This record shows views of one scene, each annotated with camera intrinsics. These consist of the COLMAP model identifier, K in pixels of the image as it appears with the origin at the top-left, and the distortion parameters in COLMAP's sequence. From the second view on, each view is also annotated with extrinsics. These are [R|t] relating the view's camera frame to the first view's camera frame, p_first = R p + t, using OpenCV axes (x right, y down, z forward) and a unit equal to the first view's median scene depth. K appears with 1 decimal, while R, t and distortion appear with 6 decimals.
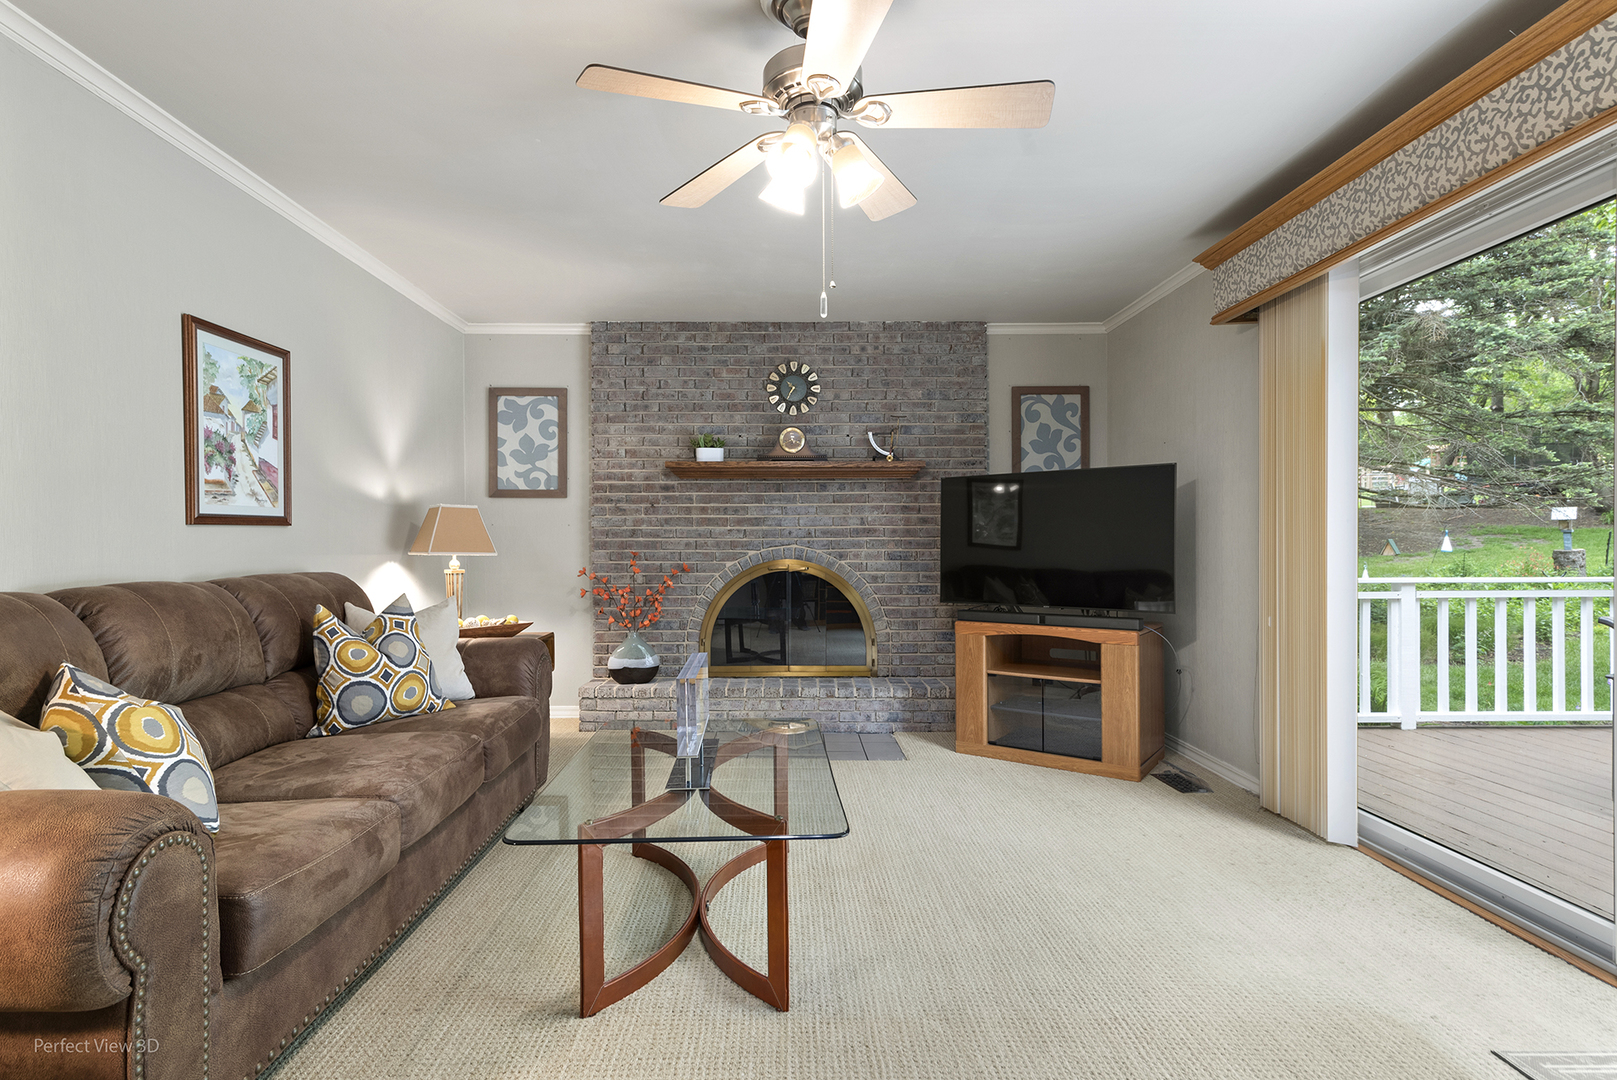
lens RADIAL K [[808.7, 0, 798.8], [0, 808.7, 548.4], [0, 0, 1]] dist [0.018556, -0.010196]
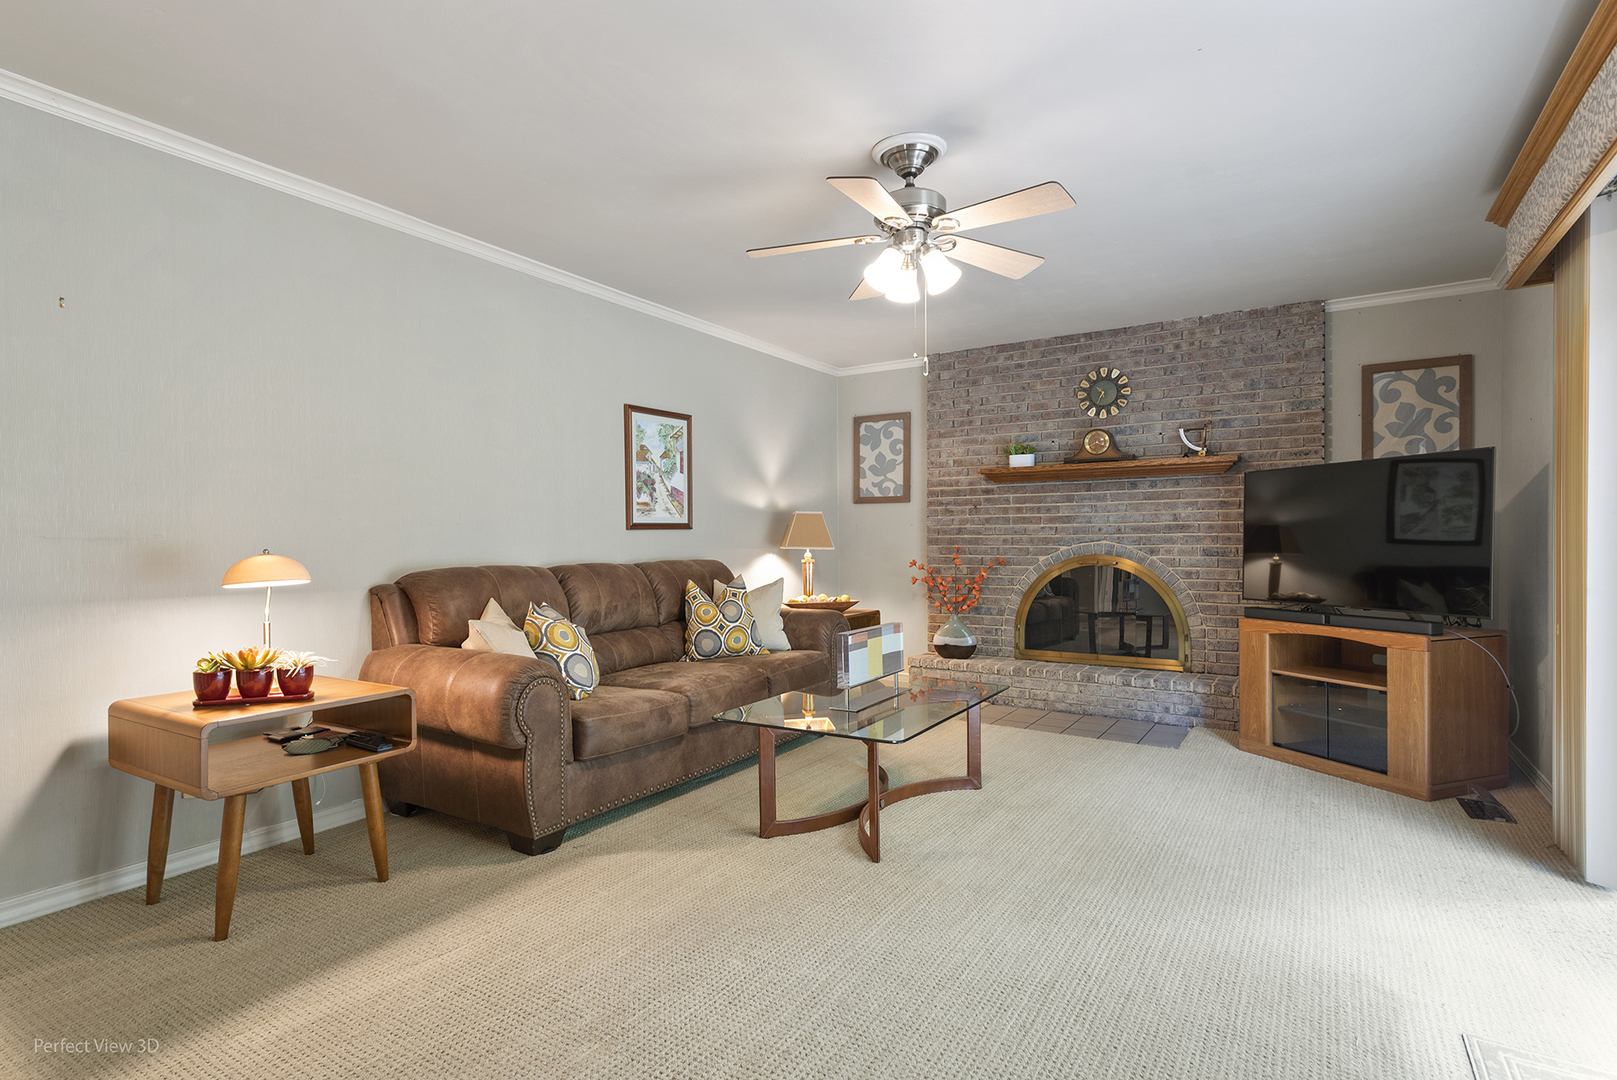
lens RADIAL K [[808.7, 0, 806.4], [0, 808.7, 546.9], [0, 0, 1]] dist [0.018556, -0.010196]
pose [[0.841556, 0.002673, -0.540163, 0.257761], [-0.000510, 0.999991, 0.004154, -0.000597], [0.540170, -0.003221, 0.841550, -0.111896]]
